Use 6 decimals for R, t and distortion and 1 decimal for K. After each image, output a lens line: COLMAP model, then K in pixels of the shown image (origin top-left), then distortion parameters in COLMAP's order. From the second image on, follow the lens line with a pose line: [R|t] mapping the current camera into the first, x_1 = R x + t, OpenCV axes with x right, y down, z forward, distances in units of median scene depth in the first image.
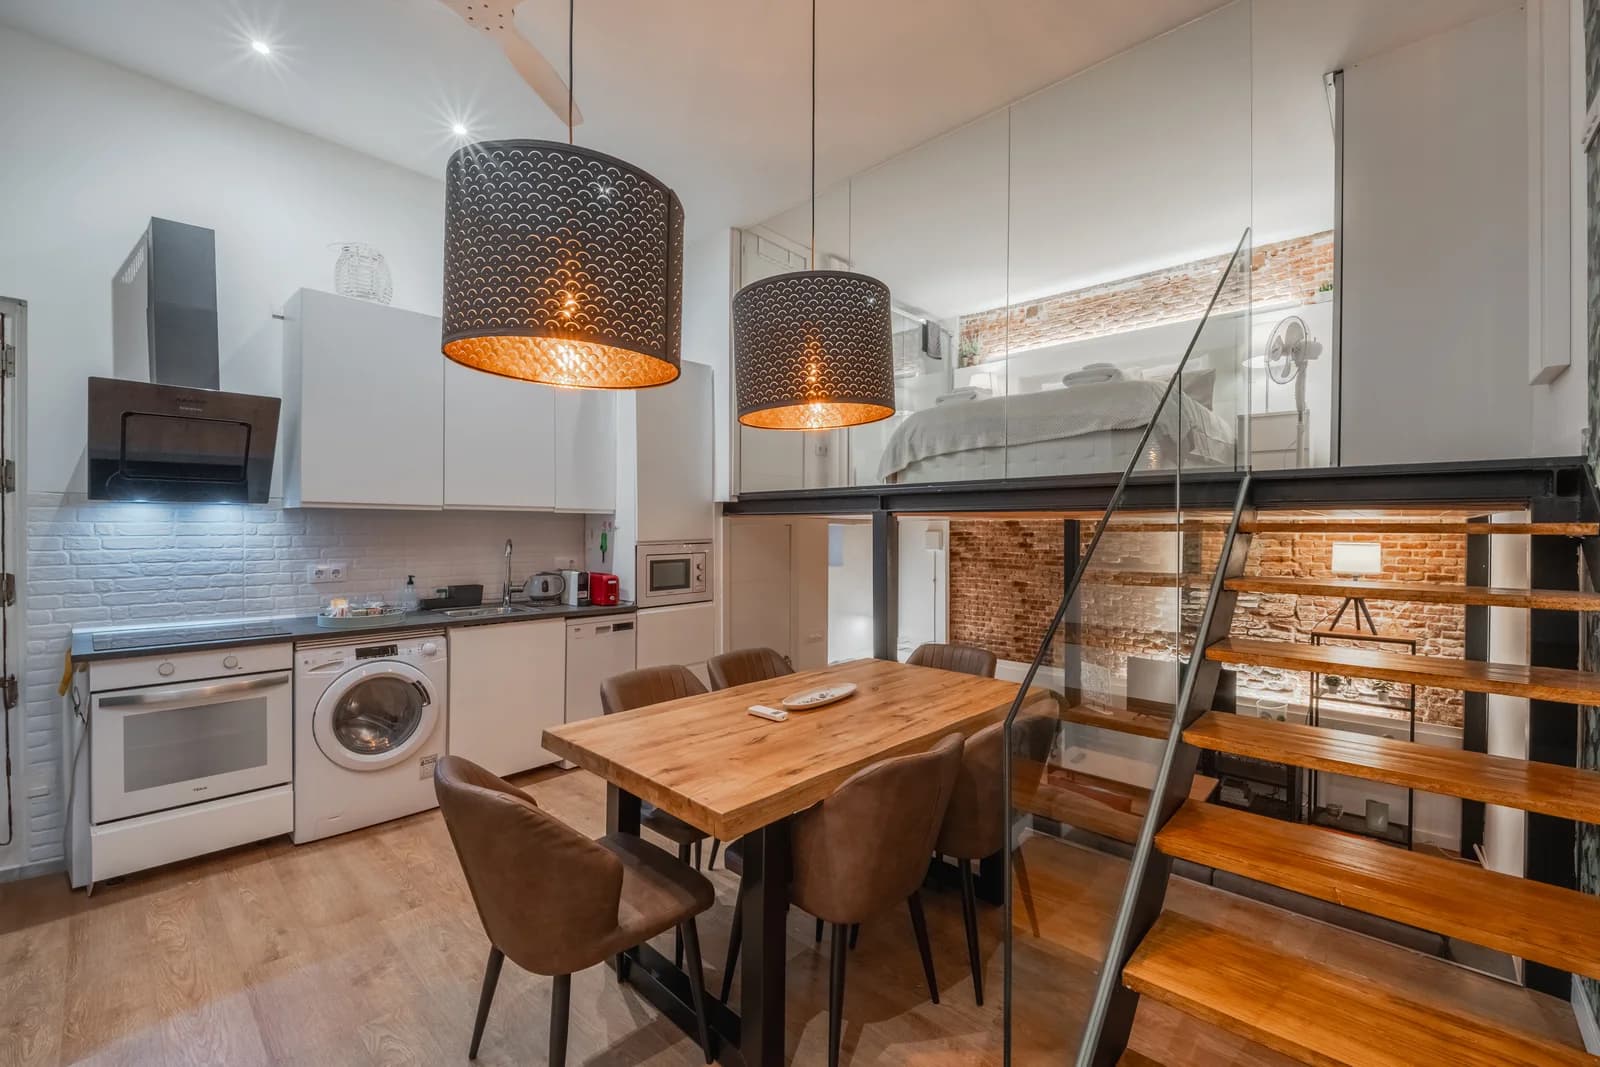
lens RADIAL K [[660.9, 0, 800.4], [0, 660.9, 528.2], [0, 0, 1]] dist [0.025182, -0.014041]
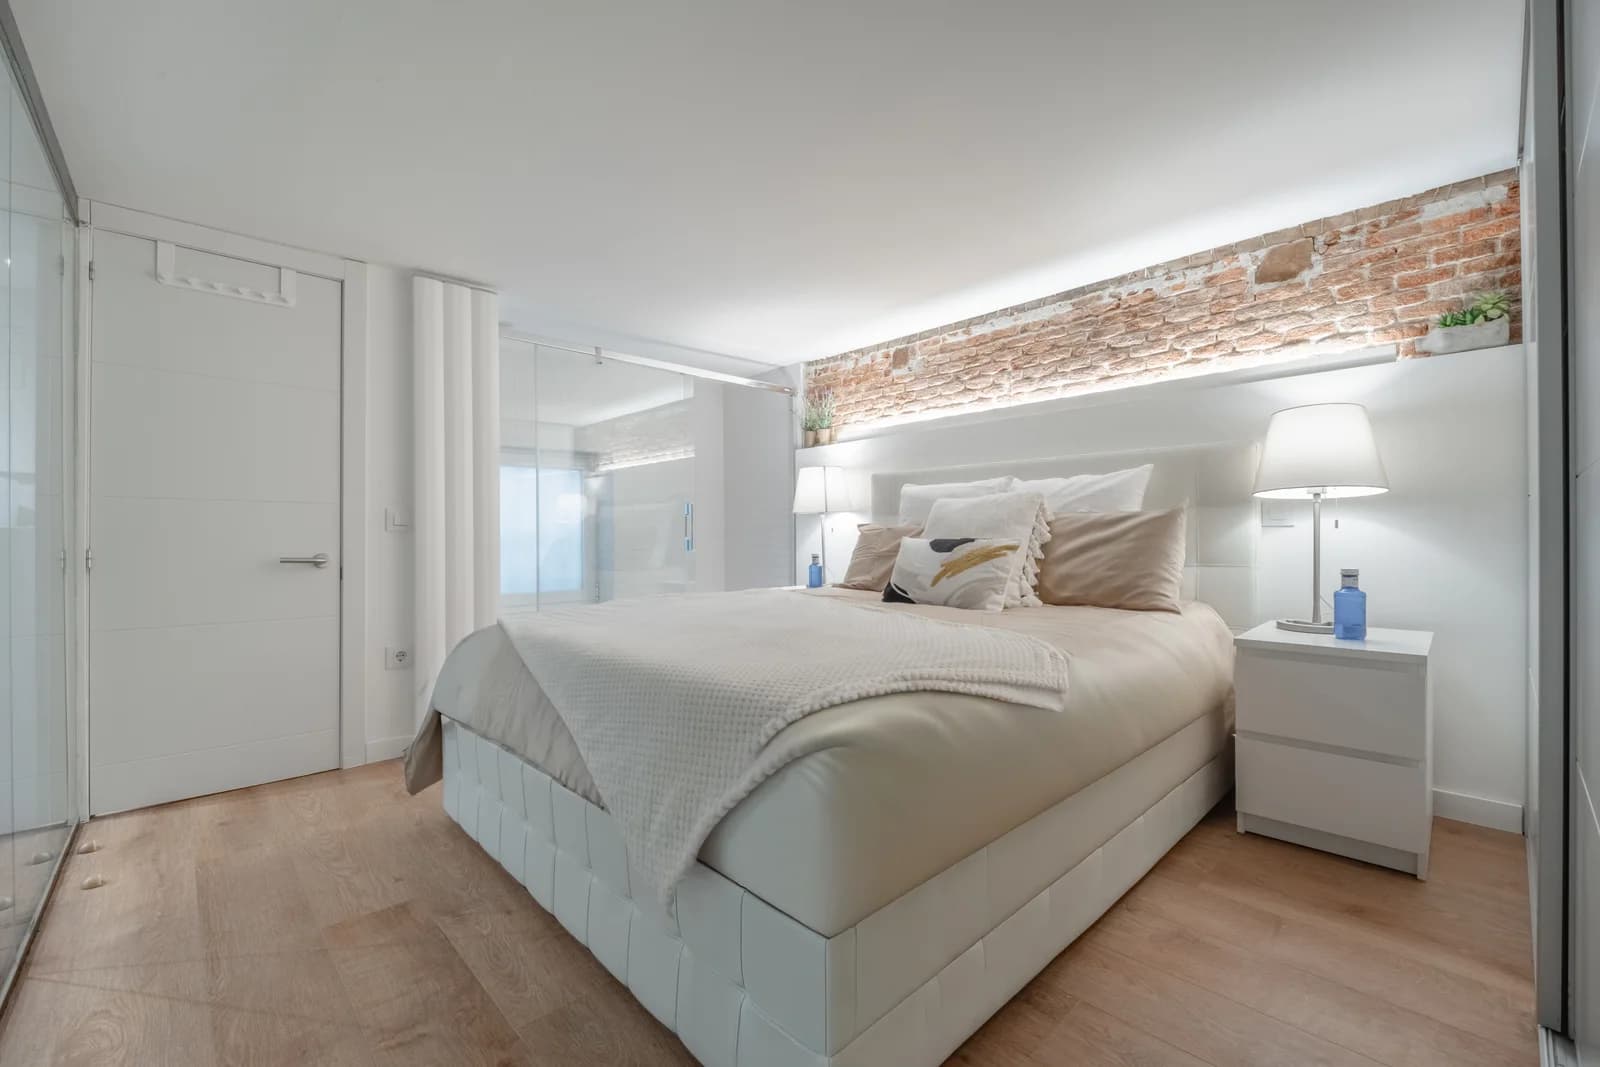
lens RADIAL K [[660.9, 0, 807.5], [0, 660.9, 550.0], [0, 0, 1]] dist [0.025182, -0.014041]
pose [[0.997399, -0.007516, -0.071691, 0.388394], [0.009052, 0.999736, 0.021124, -0.215766], [0.071513, -0.021718, 0.997203, 0.522295]]
